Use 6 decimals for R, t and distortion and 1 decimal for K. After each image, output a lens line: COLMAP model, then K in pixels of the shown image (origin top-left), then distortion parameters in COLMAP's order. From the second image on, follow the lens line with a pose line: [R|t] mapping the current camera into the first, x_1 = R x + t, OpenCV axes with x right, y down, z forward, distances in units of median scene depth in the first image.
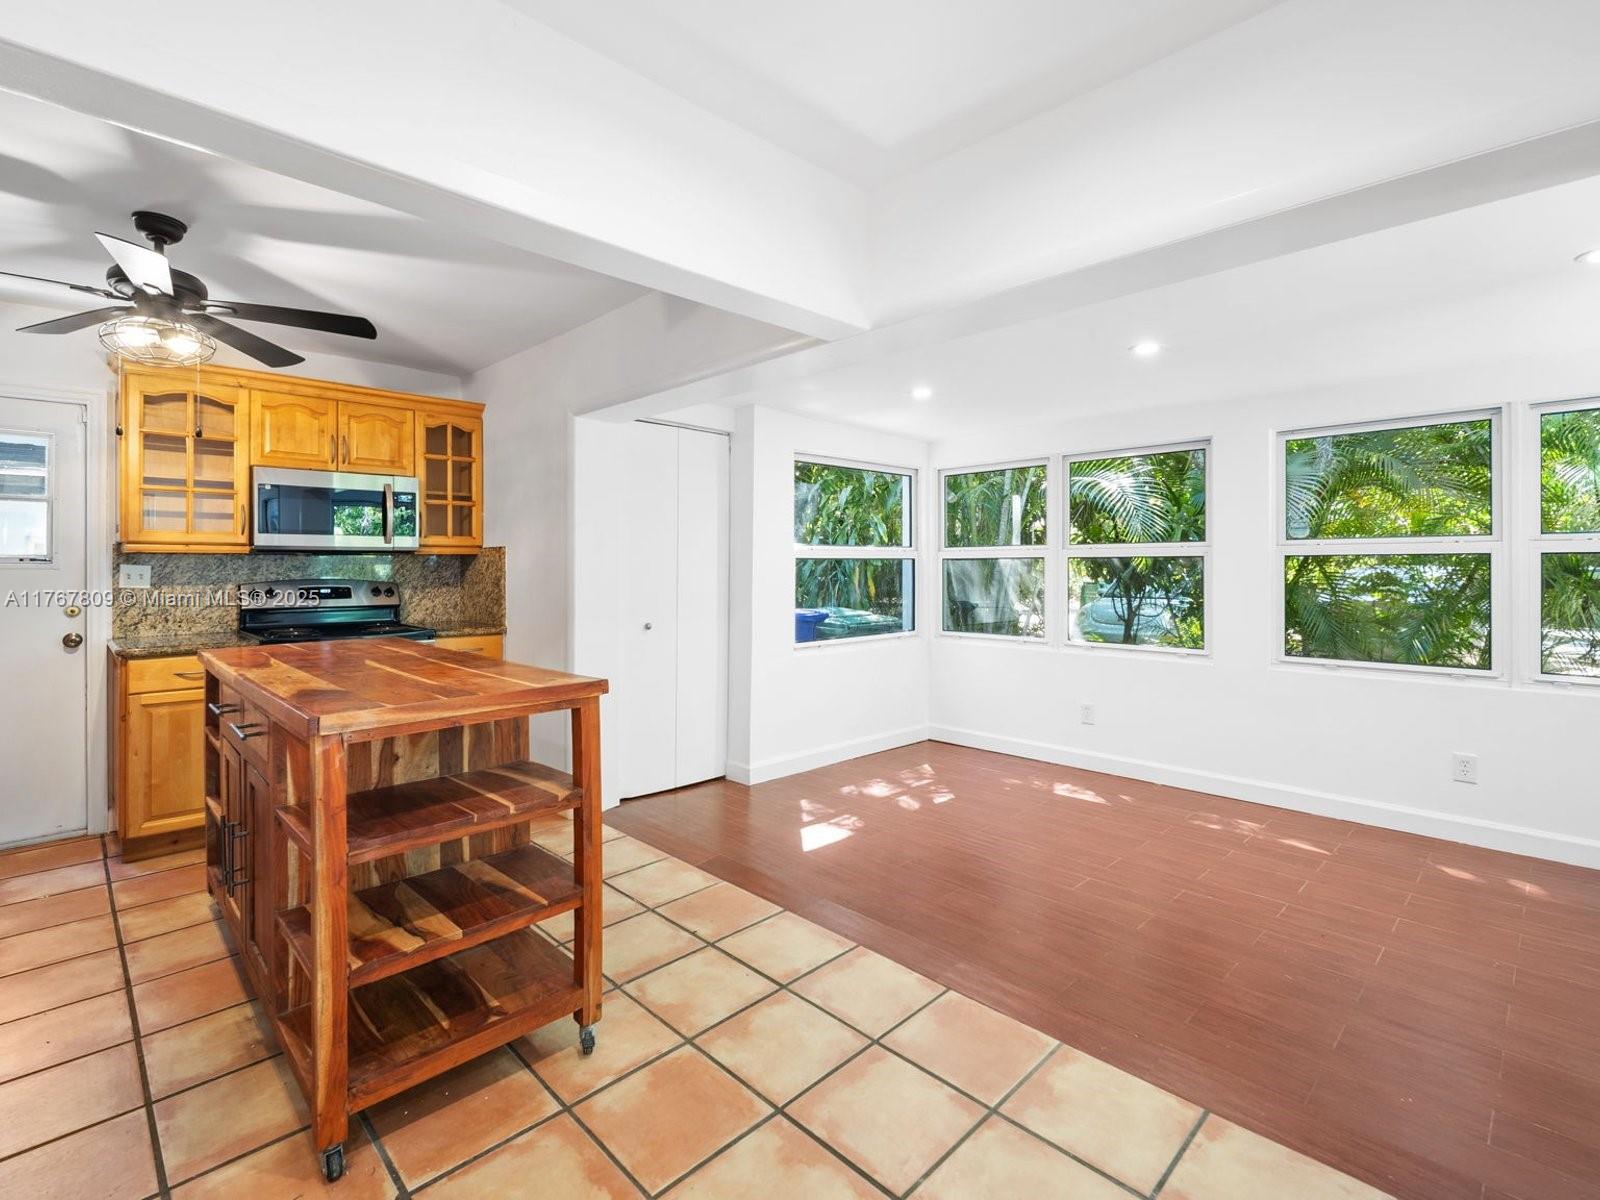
lens RADIAL K [[760.5, 0, 789.9], [0, 760.5, 563.5], [0, 0, 1]] dist [-0.000816, -0.000434]
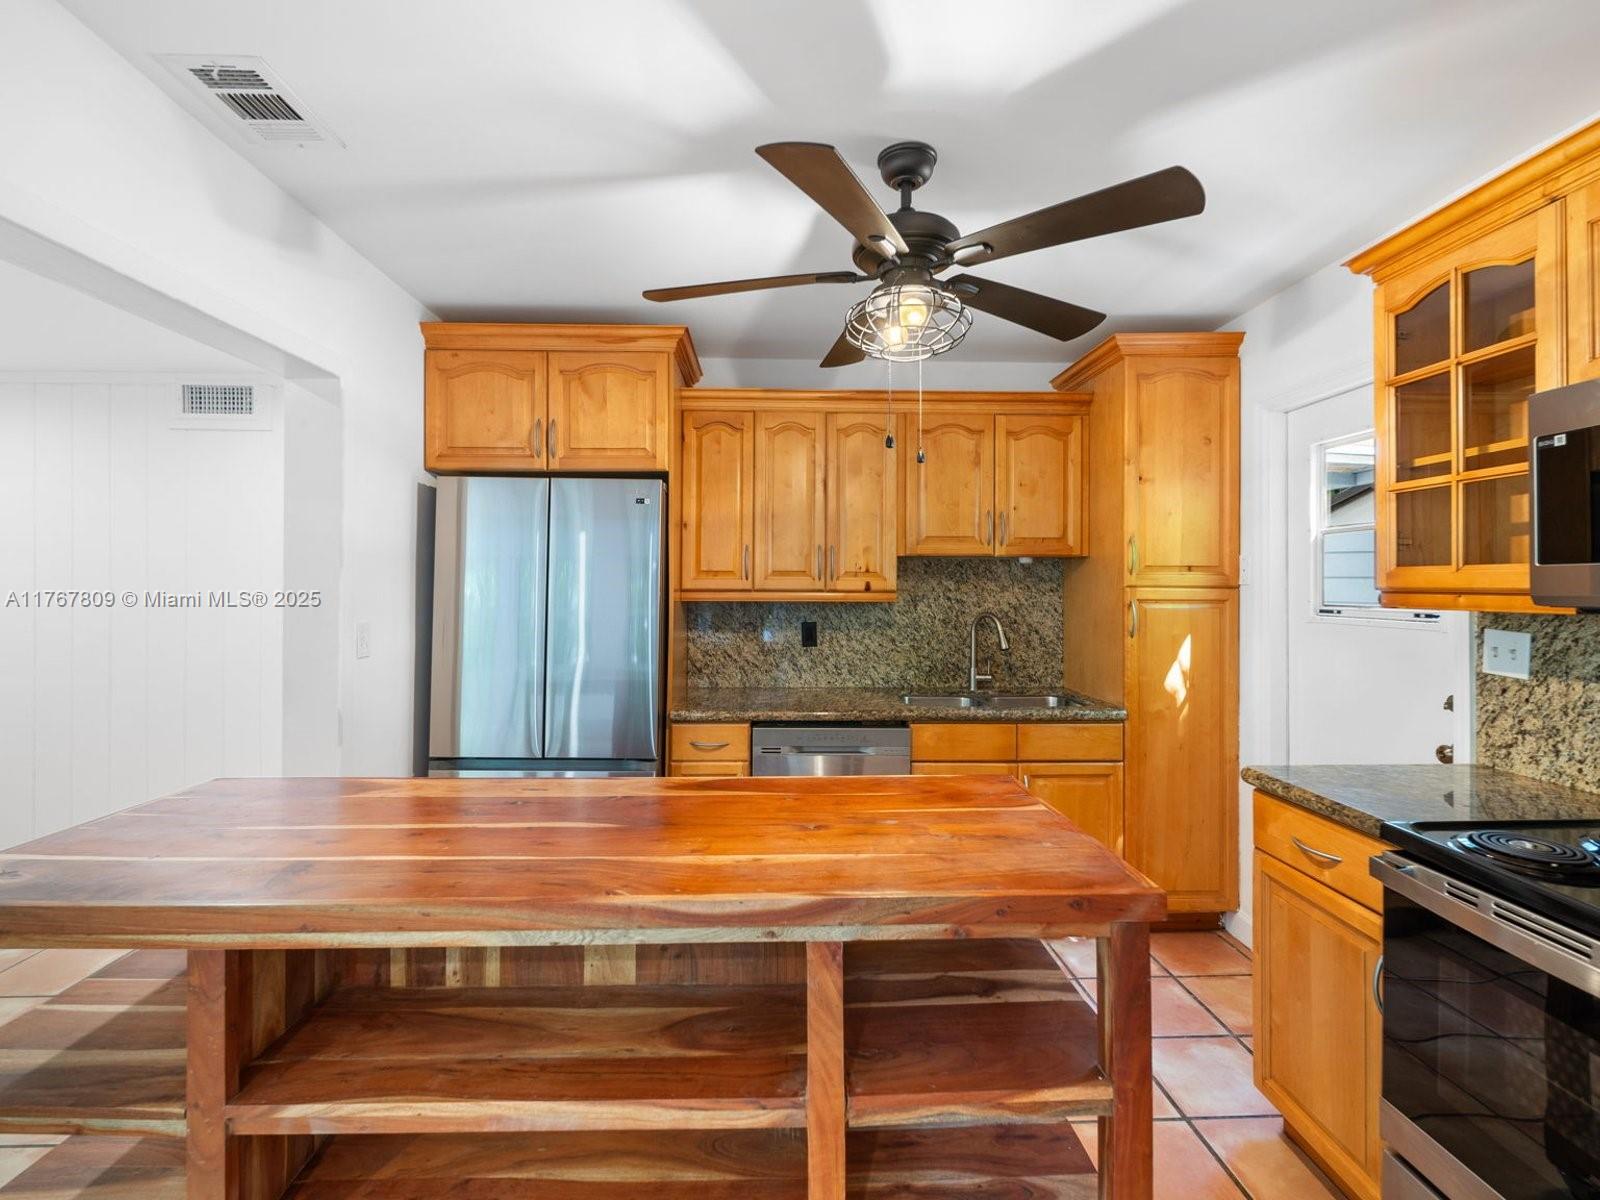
lens RADIAL K [[750.6, 0, 791.4], [0, 750.6, 584.1], [0, 0, 1]] dist [-0.002565, 0.000036]
pose [[-0.672389, 0.000157, -0.740198, -0.154393], [0.003848, 0.999987, -0.003284, -0.029500], [0.740188, -0.005056, -0.672381, 0.949938]]
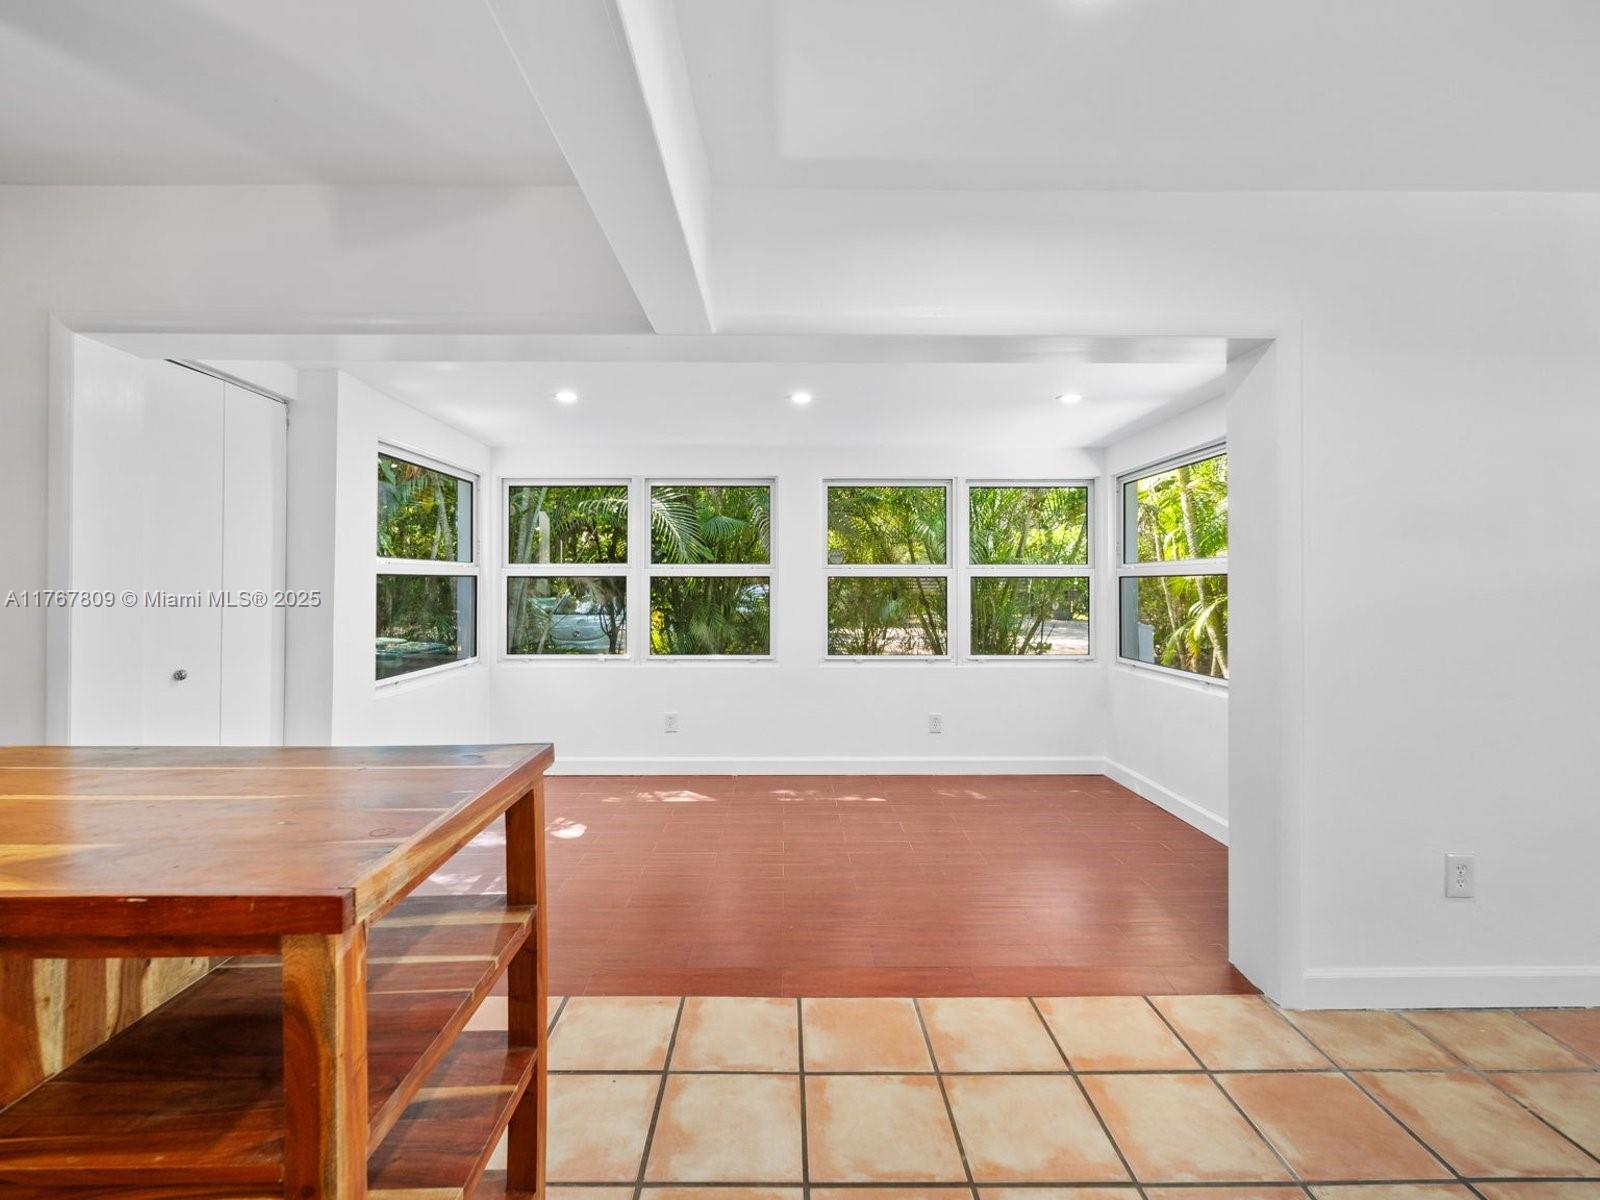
lens RADIAL K [[750.6, 0, 791.4], [0, 750.6, 584.1], [0, 0, 1]] dist [-0.002565, 0.000036]
pose [[0.689198, 0.002746, 0.724568, -0.314929], [-0.005644, 0.999983, 0.001578, 0.000135], [-0.724551, -0.005177, 0.689202, 0.185647]]
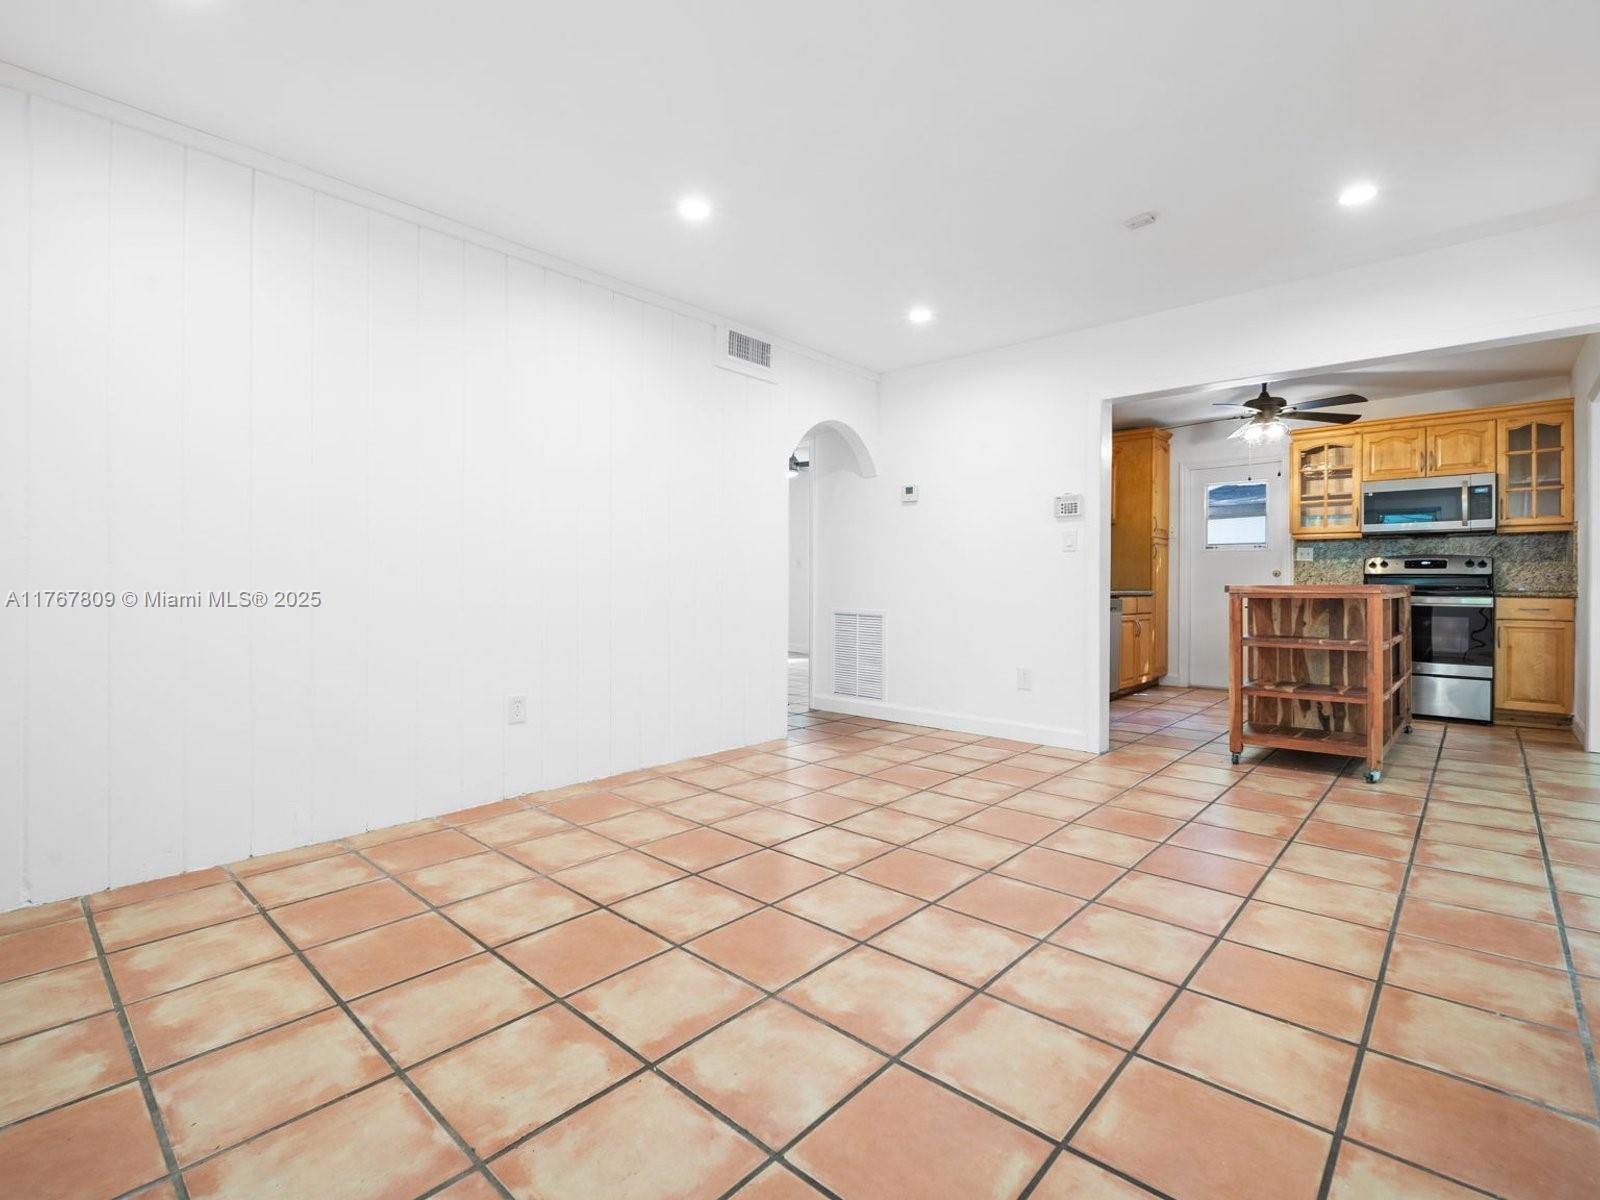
lens RADIAL K [[750.6, 0, 791.4], [0, 750.6, 584.1], [0, 0, 1]] dist [-0.002565, 0.000036]
pose [[0.056517, 0.004621, -0.998391, 0.771279], [-0.000447, 0.999989, 0.004603, 0.075808], [0.998402, 0.000186, 0.056519, -0.271243]]
